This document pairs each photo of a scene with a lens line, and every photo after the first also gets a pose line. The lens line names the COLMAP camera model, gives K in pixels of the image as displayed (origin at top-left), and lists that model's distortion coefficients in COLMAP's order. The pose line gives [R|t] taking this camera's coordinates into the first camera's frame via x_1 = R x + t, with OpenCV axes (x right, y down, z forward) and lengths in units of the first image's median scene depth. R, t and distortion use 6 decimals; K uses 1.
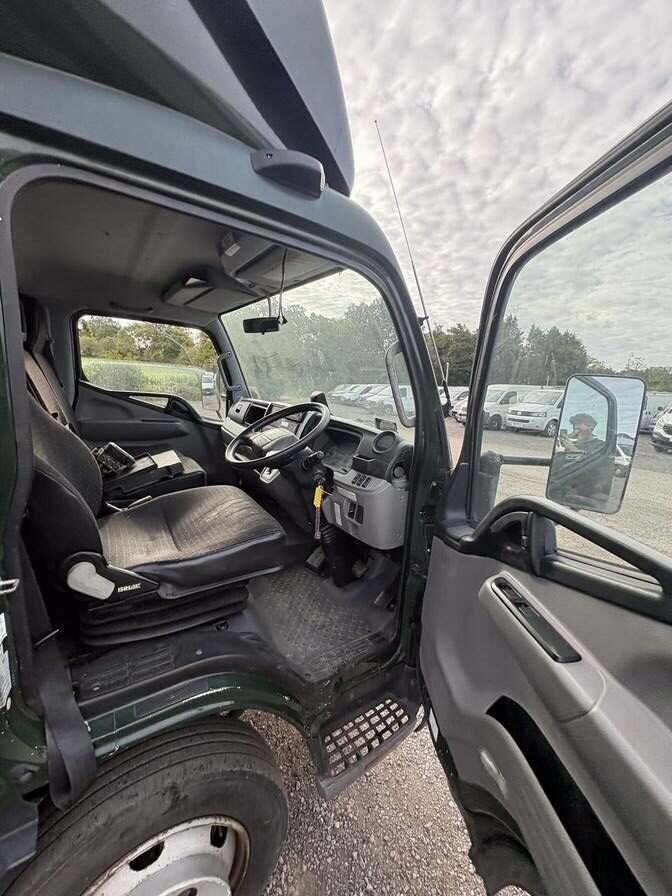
lens RADIAL K [[356.6, 0, 331.5], [0, 356.6, 451.8], [0, 0, 1]] dist [-0.005465, -0.000048]
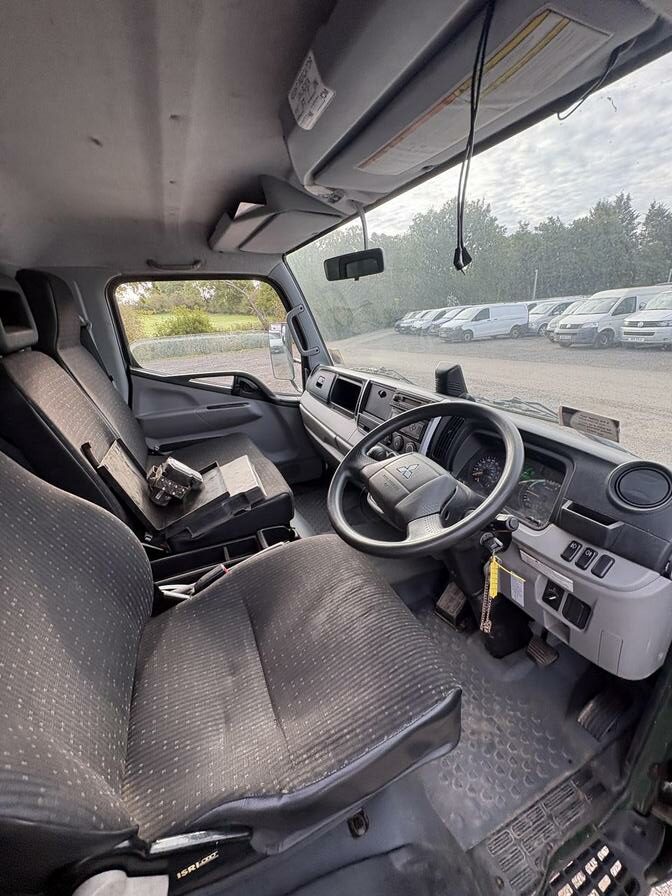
lens RADIAL K [[356.6, 0, 331.5], [0, 356.6, 451.8], [0, 0, 1]] dist [-0.005465, -0.000048]
pose [[0.978782, -0.046932, -0.199457, -0.097844], [0.081155, 0.982604, 0.167042, -0.109345], [0.188147, -0.179684, 0.965564, 0.254550]]
